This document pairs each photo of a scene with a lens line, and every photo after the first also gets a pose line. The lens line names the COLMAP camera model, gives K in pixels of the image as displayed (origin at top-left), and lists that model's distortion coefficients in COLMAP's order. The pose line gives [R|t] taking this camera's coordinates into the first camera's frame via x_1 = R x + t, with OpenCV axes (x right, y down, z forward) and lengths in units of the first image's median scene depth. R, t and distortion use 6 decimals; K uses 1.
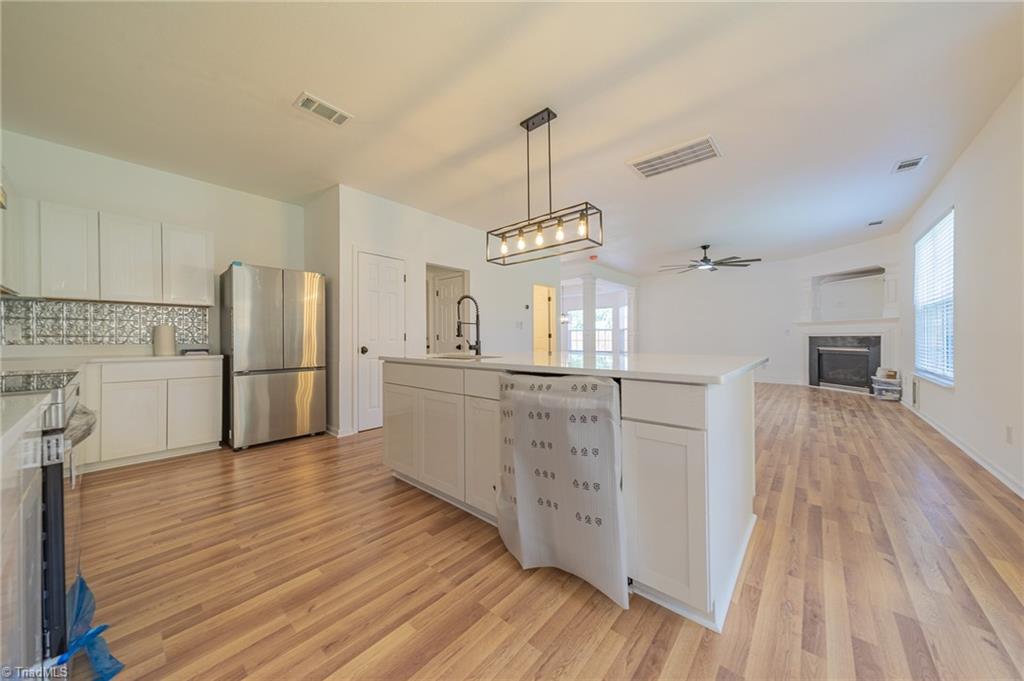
lens RADIAL K [[352.2, 0, 507.9], [0, 352.2, 336.9], [0, 0, 1]] dist [0.006927, -0.000110]
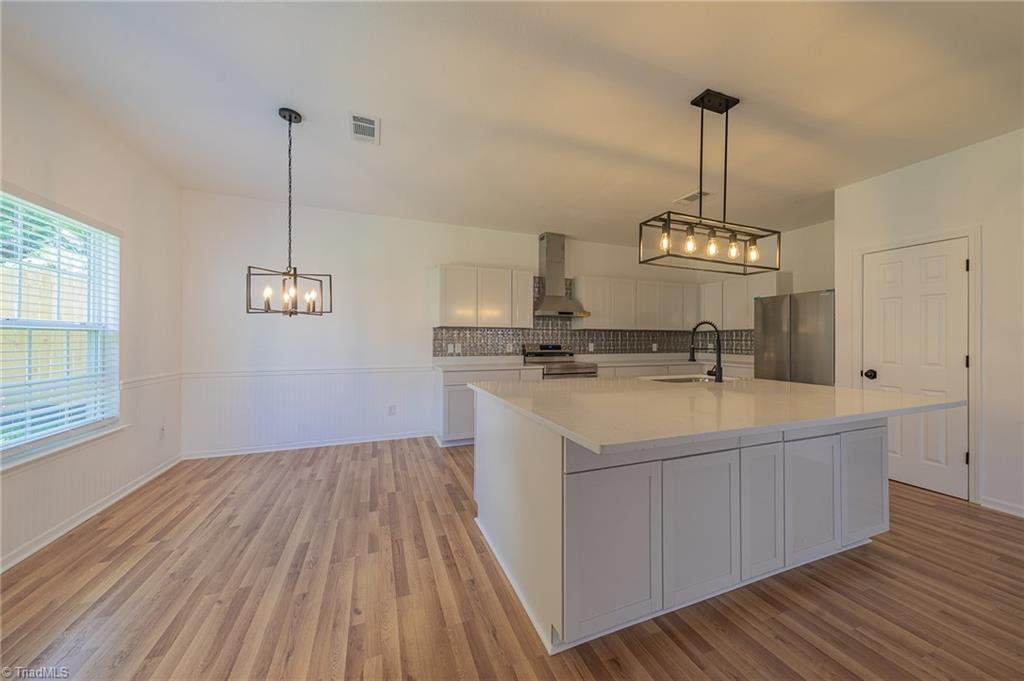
lens RADIAL K [[352.2, 0, 514.7], [0, 352.2, 339.9], [0, 0, 1]] dist [0.006927, -0.000110]
pose [[-0.453868, 0.008108, -0.891032, 1.118935], [-0.000832, 0.999954, 0.009523, -0.078321], [0.891068, 0.005064, -0.453841, 1.048287]]
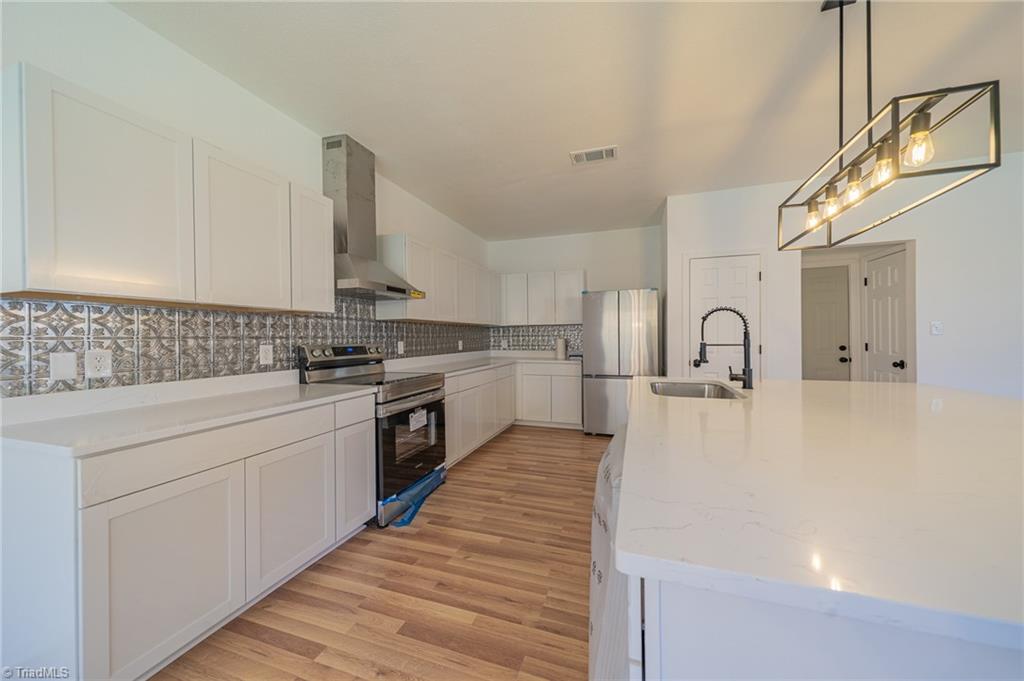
lens RADIAL K [[352.2, 0, 524.5], [0, 352.2, 337.1], [0, 0, 1]] dist [0.006927, -0.000110]
pose [[0.400069, 0.006876, -0.916459, 0.431710], [0.002167, 0.999962, 0.008448, -0.066418], [0.916483, -0.005366, 0.400038, 0.338752]]
